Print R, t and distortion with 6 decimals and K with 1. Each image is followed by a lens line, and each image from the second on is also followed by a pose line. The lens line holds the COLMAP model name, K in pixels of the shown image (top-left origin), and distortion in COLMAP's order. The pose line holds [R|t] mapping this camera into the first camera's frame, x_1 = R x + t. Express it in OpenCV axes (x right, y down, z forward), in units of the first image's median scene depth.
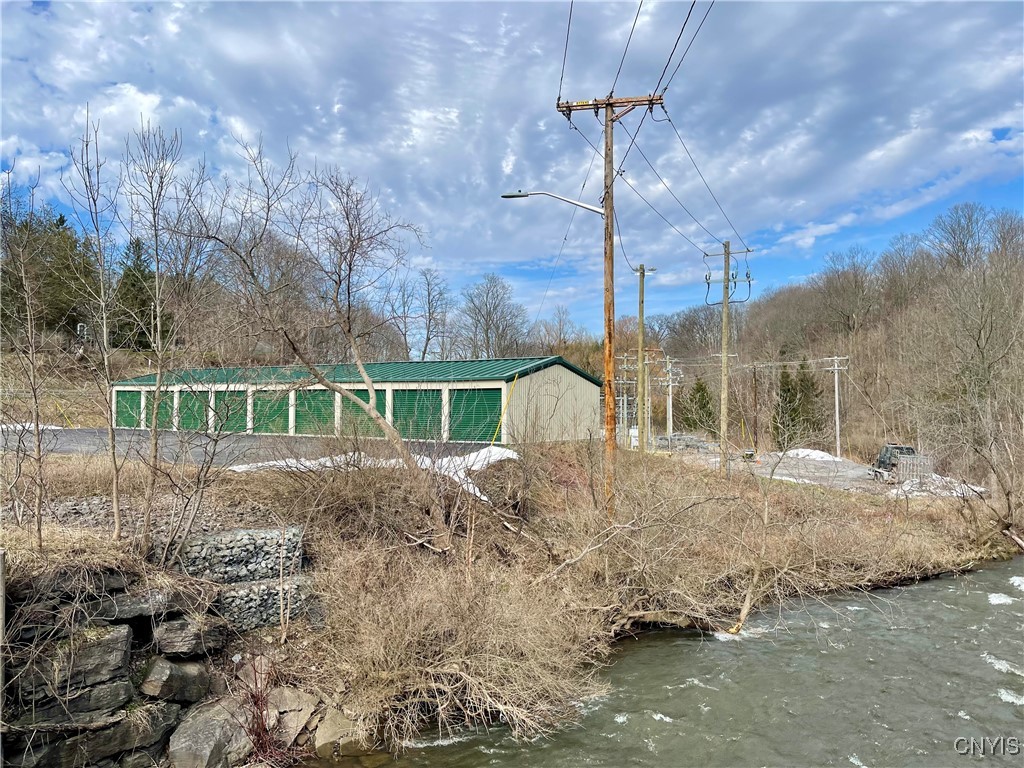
lens RADIAL K [[771.3, 0, 512.0], [0, 771.3, 384.0], [0, 0, 1]] dist [0.015916, 0.000645]
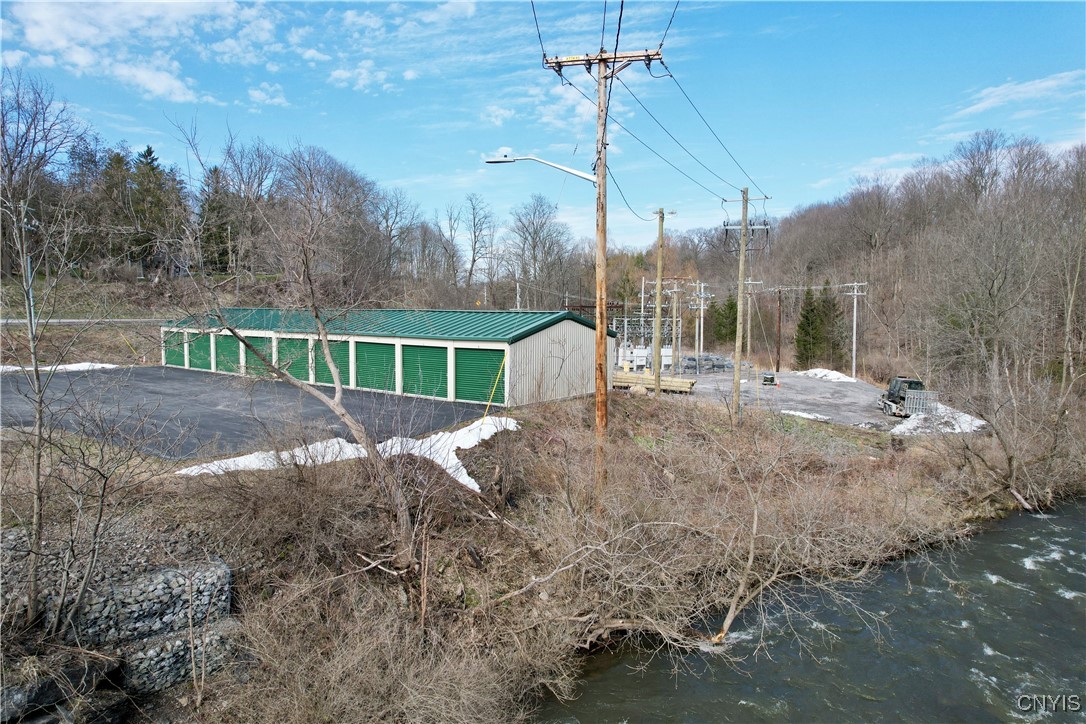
lens RADIAL K [[697.5, 0, 542.3], [0, 697.5, 366.9], [0, 0, 1]] dist [-0.081217, 0.073968]
pose [[0.999479, 0.004141, -0.032007, 0.059526], [-0.000539, 0.993736, 0.111754, -0.068259], [0.032269, -0.111678, 0.993220, 0.113556]]
